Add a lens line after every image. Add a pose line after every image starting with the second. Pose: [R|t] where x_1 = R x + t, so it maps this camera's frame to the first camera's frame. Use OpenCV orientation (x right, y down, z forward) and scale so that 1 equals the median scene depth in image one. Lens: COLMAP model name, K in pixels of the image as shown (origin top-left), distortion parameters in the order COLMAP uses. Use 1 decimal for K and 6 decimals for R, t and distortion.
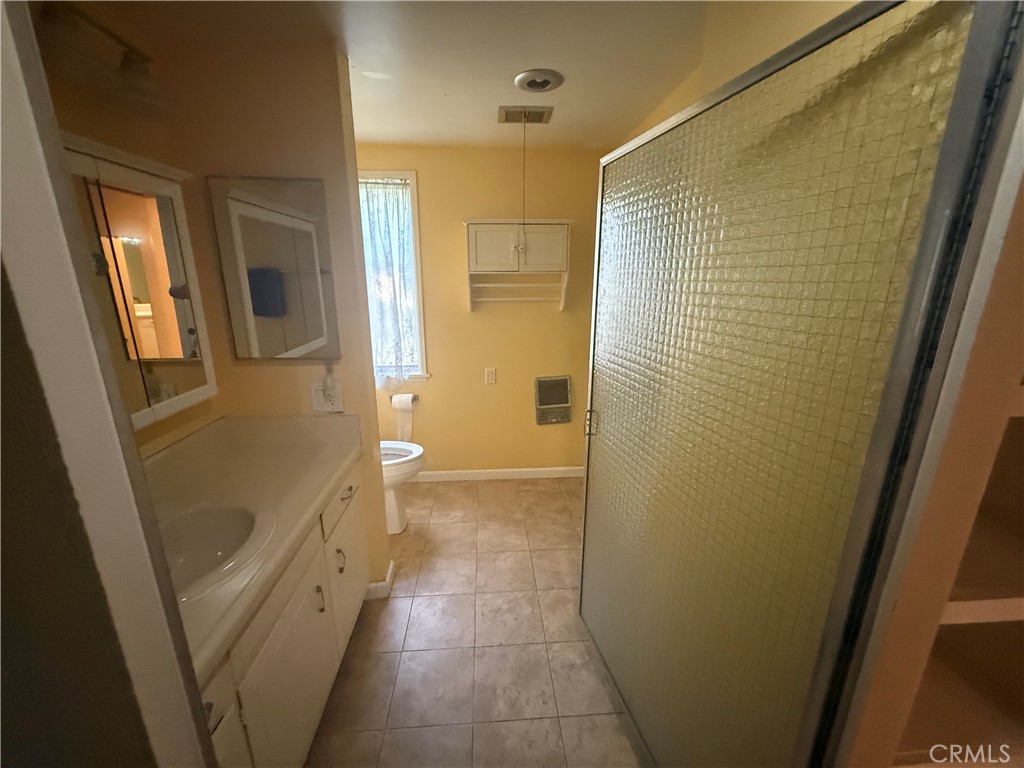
lens RADIAL K [[410.4, 0, 511.8], [0, 410.4, 384.3], [0, 0, 1]] dist [-0.001018, -0.000064]
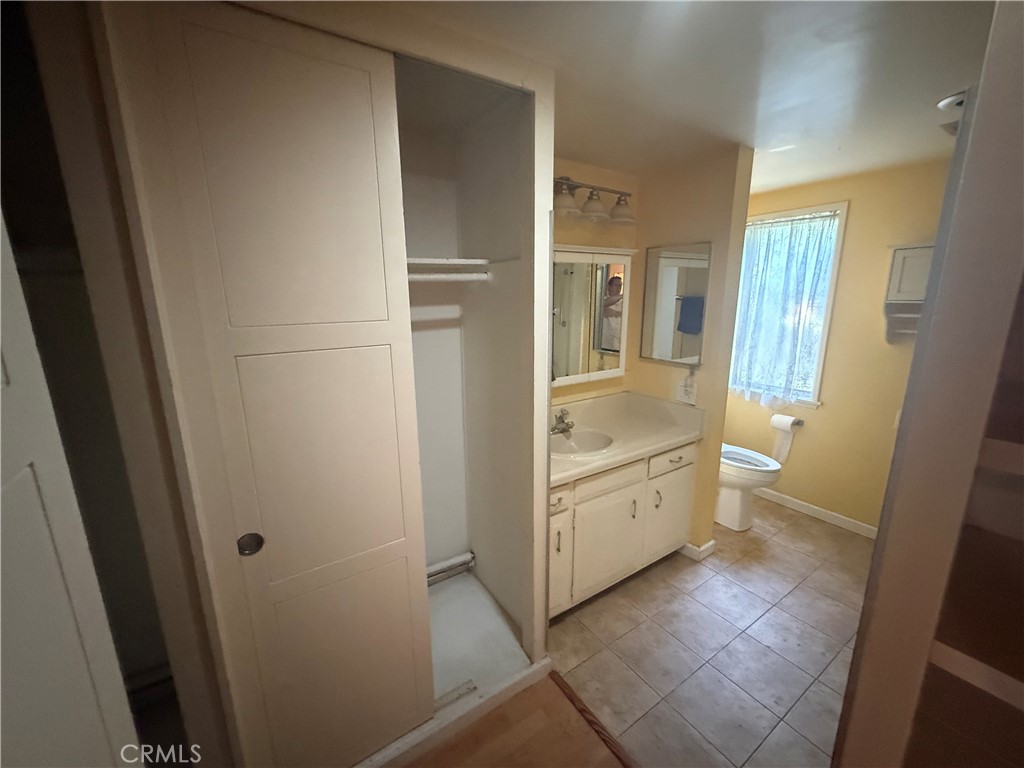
lens RADIAL K [[410.4, 0, 510.3], [0, 410.4, 384.6], [0, 0, 1]] dist [-0.001018, -0.000064]
pose [[0.495484, 0.181078, -0.849533, 0.289081], [-0.214745, 0.973206, 0.082191, 0.013439], [0.841654, 0.141708, 0.521093, -0.156516]]
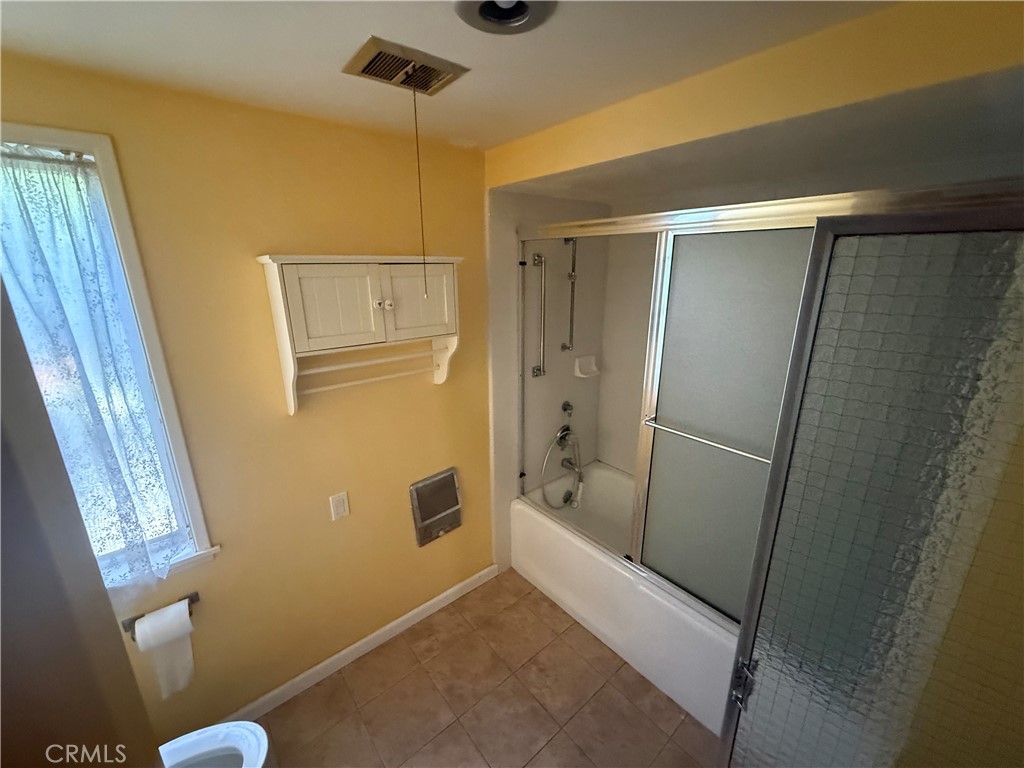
lens RADIAL K [[410.4, 0, 509.7], [0, 410.4, 384.5], [0, 0, 1]] dist [-0.001018, -0.000064]
pose [[0.811200, -0.168671, 0.559914, -0.178741], [0.148839, 0.985518, 0.081245, -0.237252], [-0.565510, 0.017431, 0.824558, 0.417607]]
